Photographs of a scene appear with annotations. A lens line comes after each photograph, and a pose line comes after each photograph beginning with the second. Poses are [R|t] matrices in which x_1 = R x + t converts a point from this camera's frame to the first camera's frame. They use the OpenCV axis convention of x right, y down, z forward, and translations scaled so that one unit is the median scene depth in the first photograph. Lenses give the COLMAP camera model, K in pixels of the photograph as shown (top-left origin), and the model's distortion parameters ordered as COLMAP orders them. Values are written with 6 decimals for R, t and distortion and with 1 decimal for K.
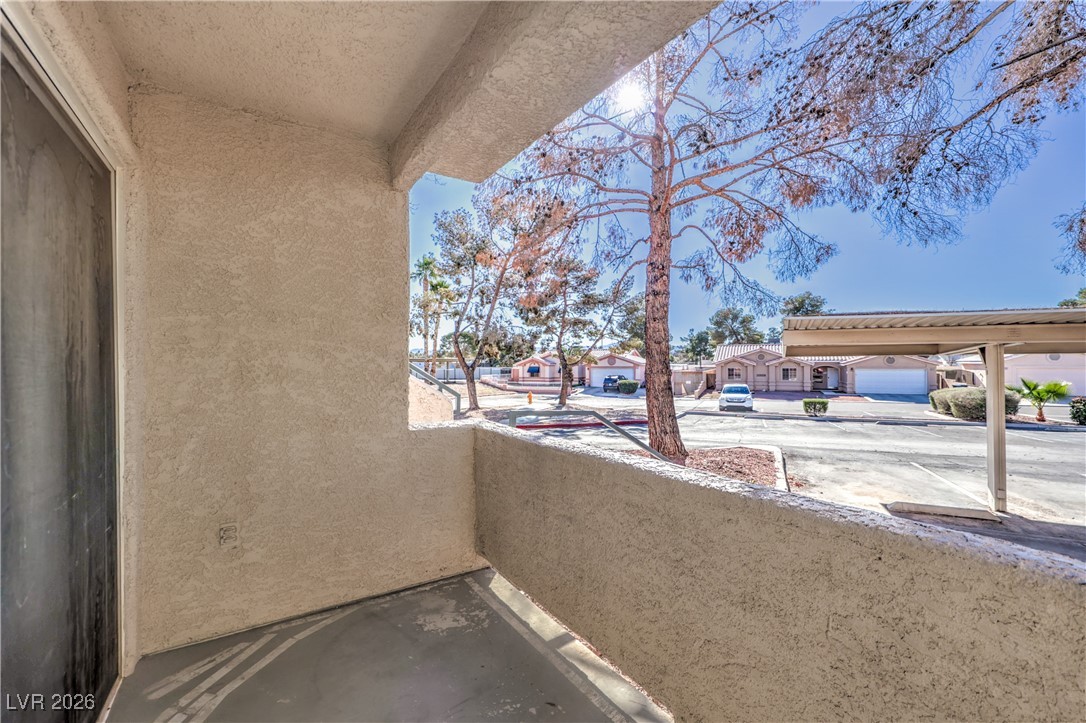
lens RADIAL K [[454.5, 0, 543.0], [0, 454.5, 361.5], [0, 0, 1]] dist [0.000992, 0.000105]
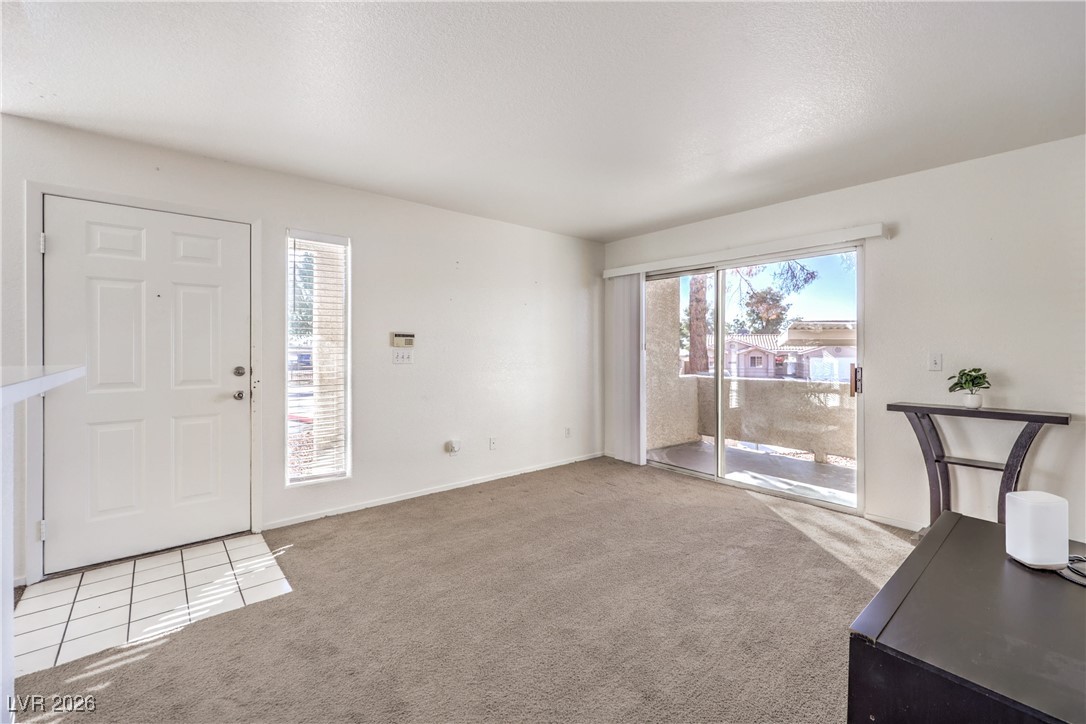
lens RADIAL K [[468.4, 0, 576.2], [0, 468.4, 347.2], [0, 0, 1]] dist [-0.000194, 0.000348]
pose [[0.988789, 0.004179, 0.149260, -0.370940], [-0.003296, 0.999976, -0.006166, 0.004512], [-0.149282, 0.005605, 0.988779, -0.407615]]
